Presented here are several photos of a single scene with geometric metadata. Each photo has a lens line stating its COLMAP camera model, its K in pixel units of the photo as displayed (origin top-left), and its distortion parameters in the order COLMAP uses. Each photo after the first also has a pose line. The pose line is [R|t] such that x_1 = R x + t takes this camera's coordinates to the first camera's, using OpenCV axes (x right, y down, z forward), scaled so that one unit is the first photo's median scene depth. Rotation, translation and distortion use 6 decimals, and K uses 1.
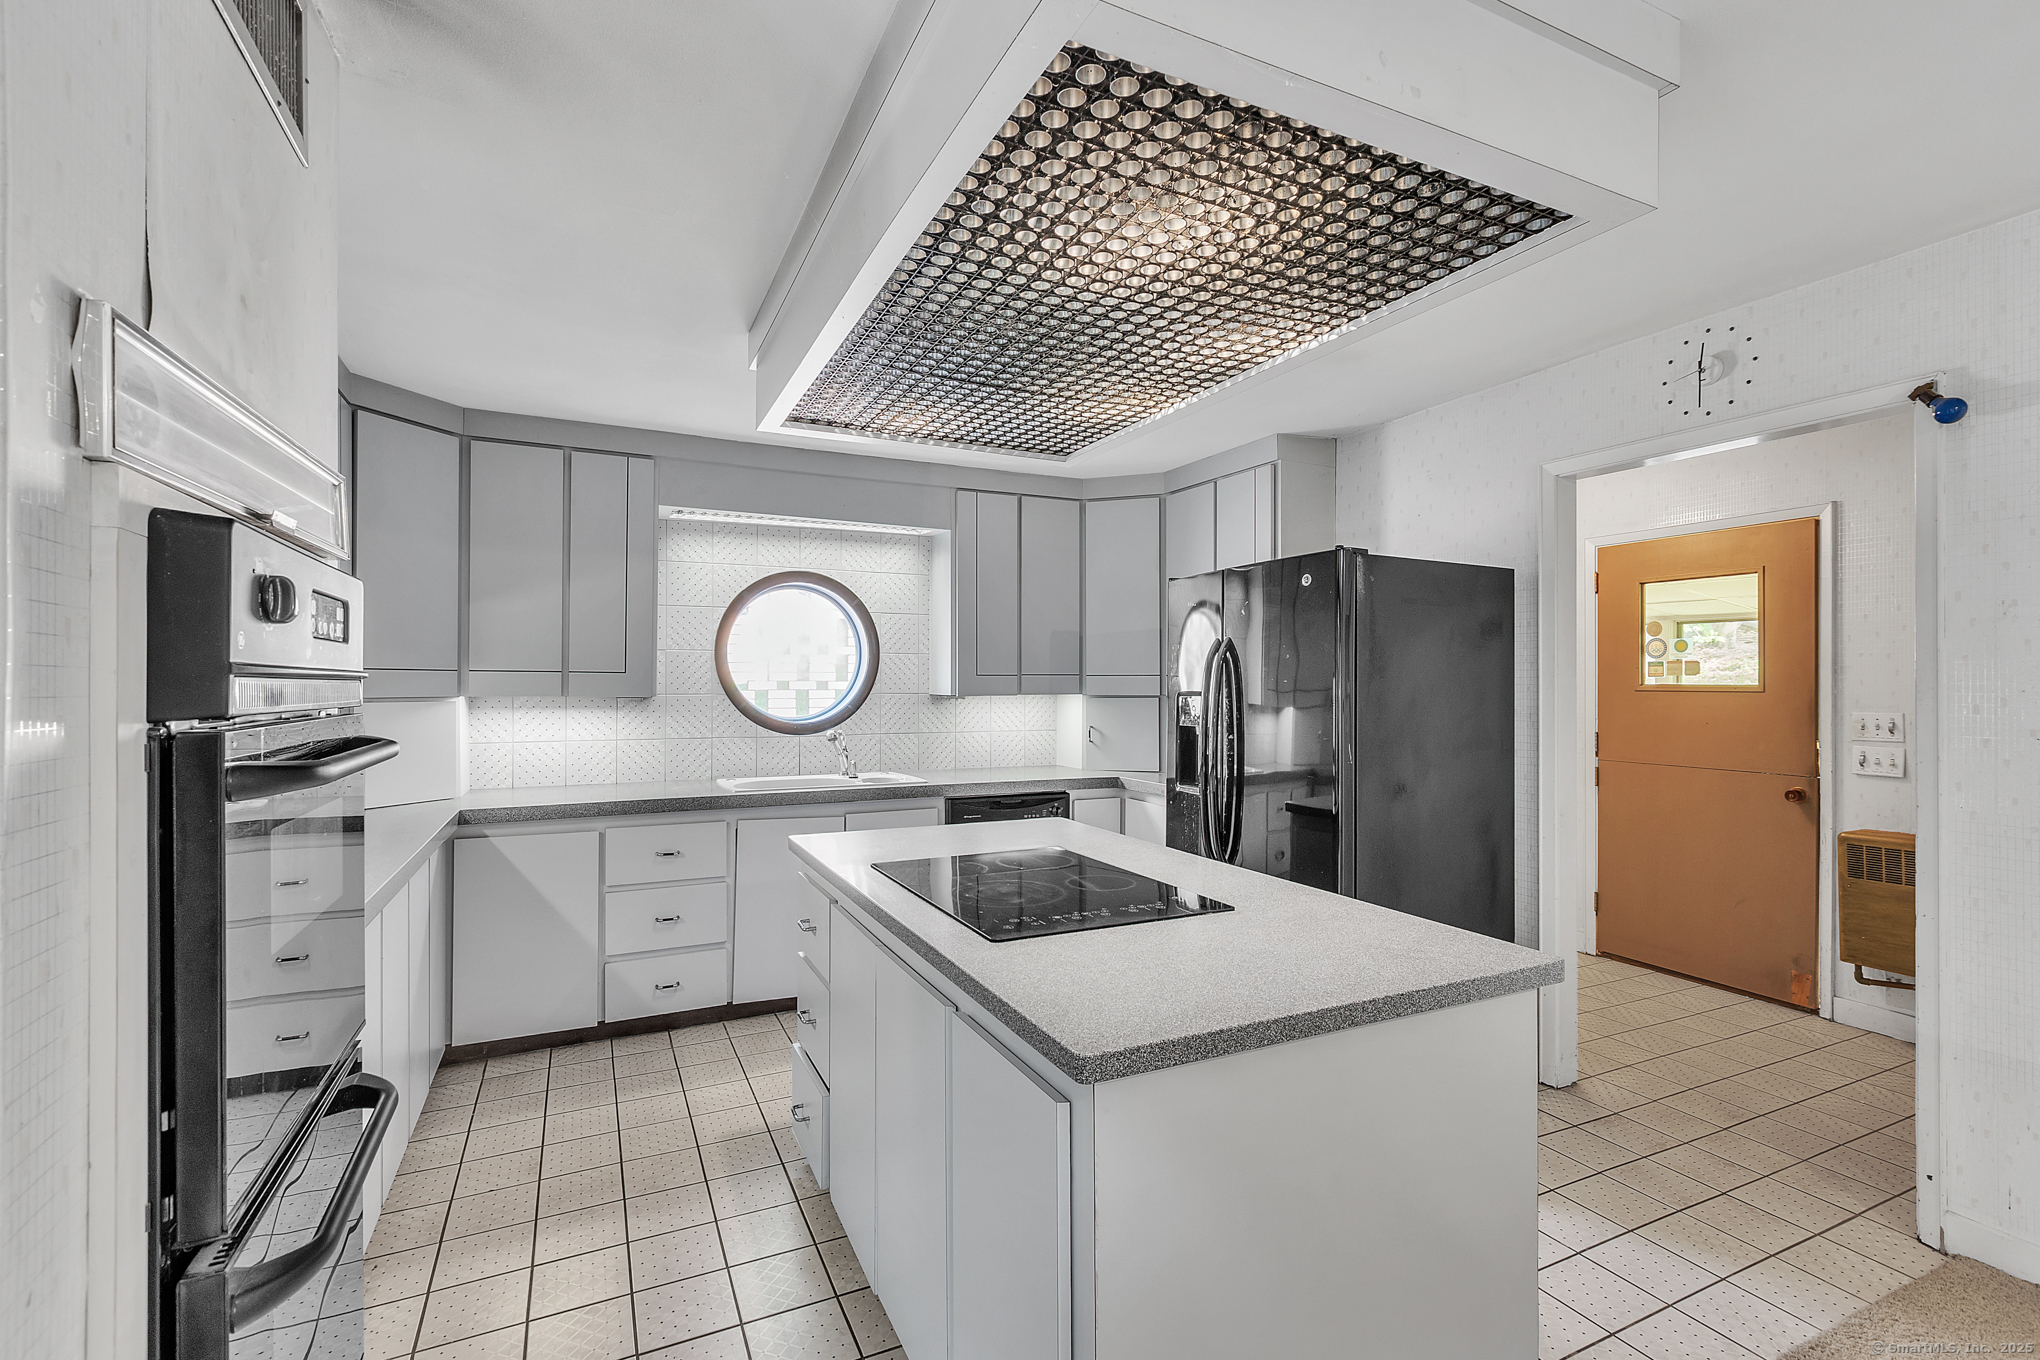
lens RADIAL K [[923.6, 0, 1015.6], [0, 923.6, 683.8], [0, 0, 1]] dist [-0.002617, 0.003335]
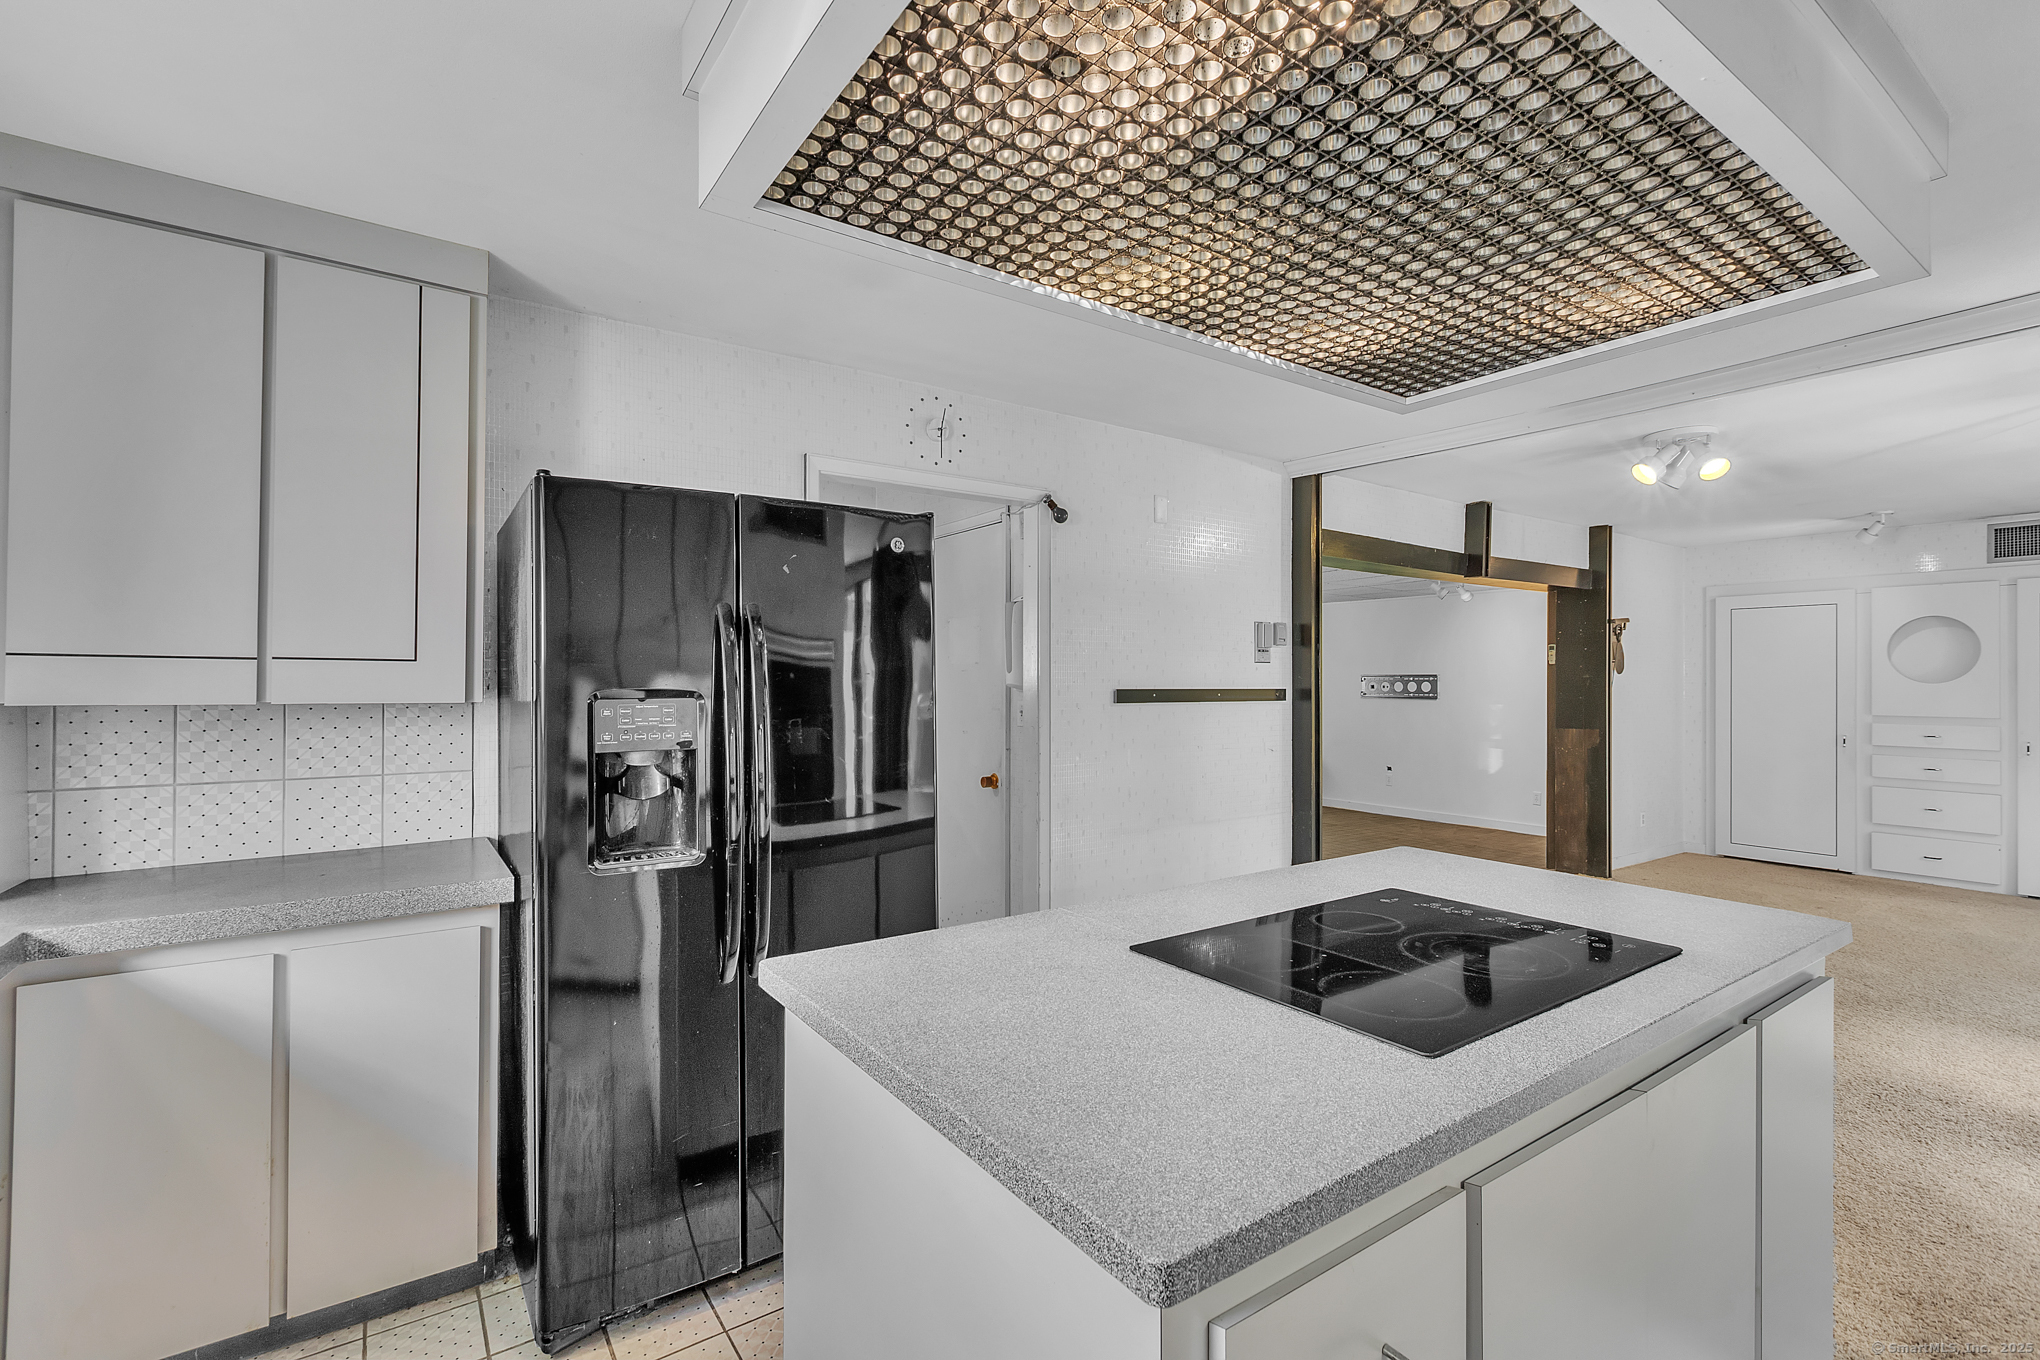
lens RADIAL K [[923.6, 0, 1018.0], [0, 923.6, 673.7], [0, 0, 1]] dist [-0.002617, 0.003335]
pose [[-0.171218, 0.003195, 0.985228, -0.378750], [-0.005167, 0.999978, -0.004141, -0.000200], [-0.985220, -0.005800, -0.171197, 0.804910]]
